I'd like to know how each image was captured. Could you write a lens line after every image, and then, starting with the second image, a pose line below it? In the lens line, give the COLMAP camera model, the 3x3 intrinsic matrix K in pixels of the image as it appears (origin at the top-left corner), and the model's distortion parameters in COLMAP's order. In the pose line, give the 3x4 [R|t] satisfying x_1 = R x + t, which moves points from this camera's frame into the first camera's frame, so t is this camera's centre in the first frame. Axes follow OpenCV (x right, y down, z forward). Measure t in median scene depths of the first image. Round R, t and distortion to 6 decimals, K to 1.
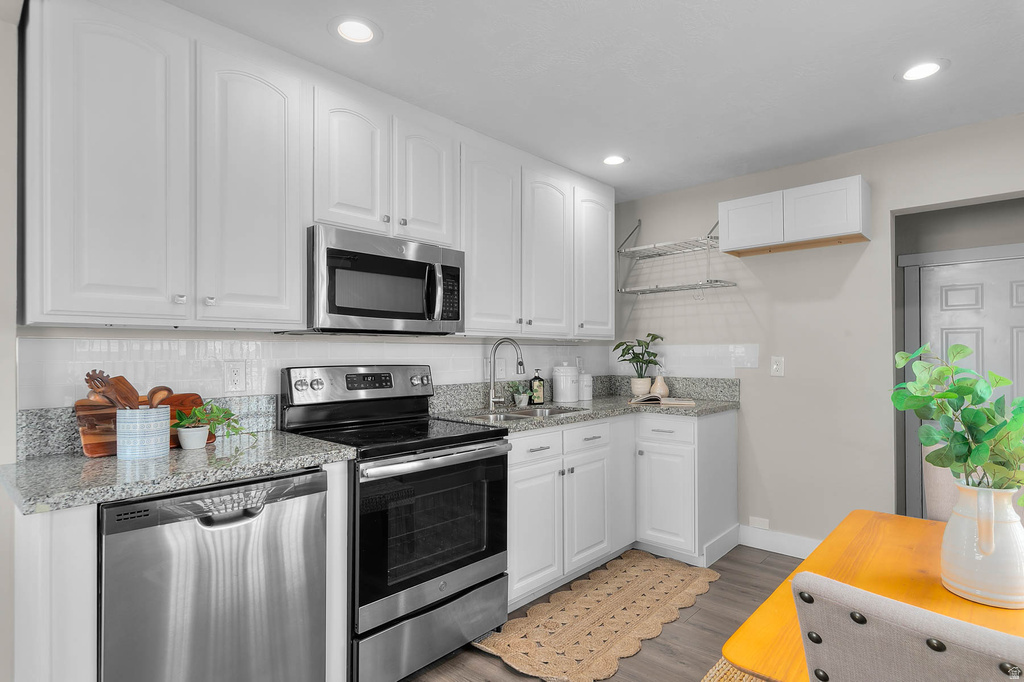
lens RADIAL K [[530.1, 0, 515.0], [0, 530.1, 353.0], [0, 0, 1]] dist [0.002910, -0.001370]
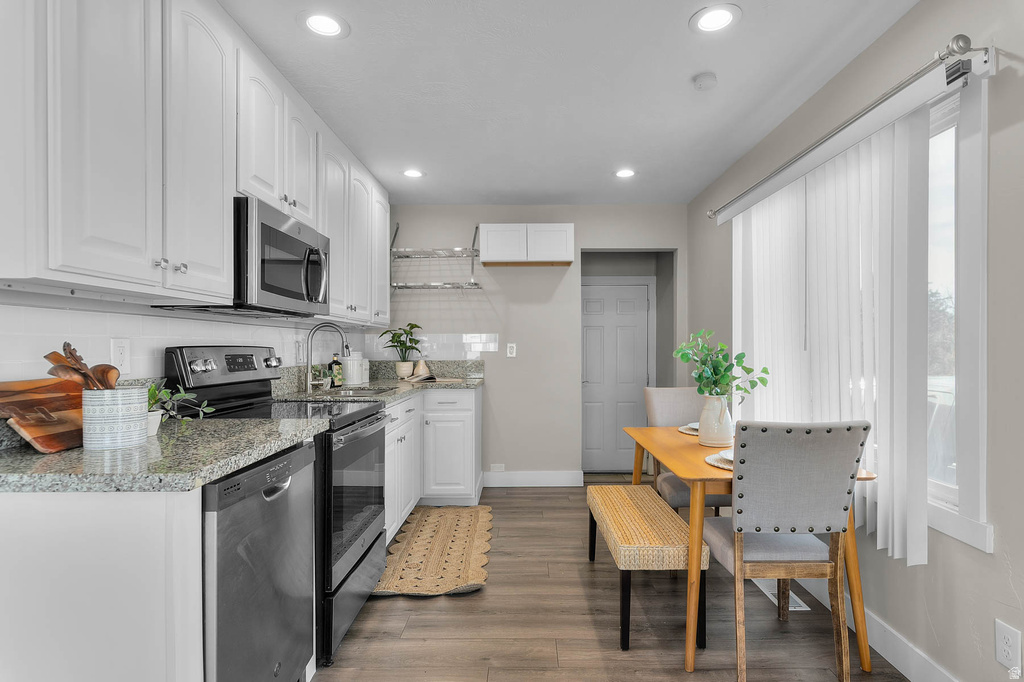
lens RADIAL K [[530.1, 0, 515.0], [0, 530.1, 353.0], [0, 0, 1]] dist [0.002910, -0.001370]
pose [[0.749493, -0.003077, 0.662005, -0.428656], [-0.003909, 0.999951, 0.009074, 0.020555], [-0.662001, -0.009389, 0.749445, -0.028135]]
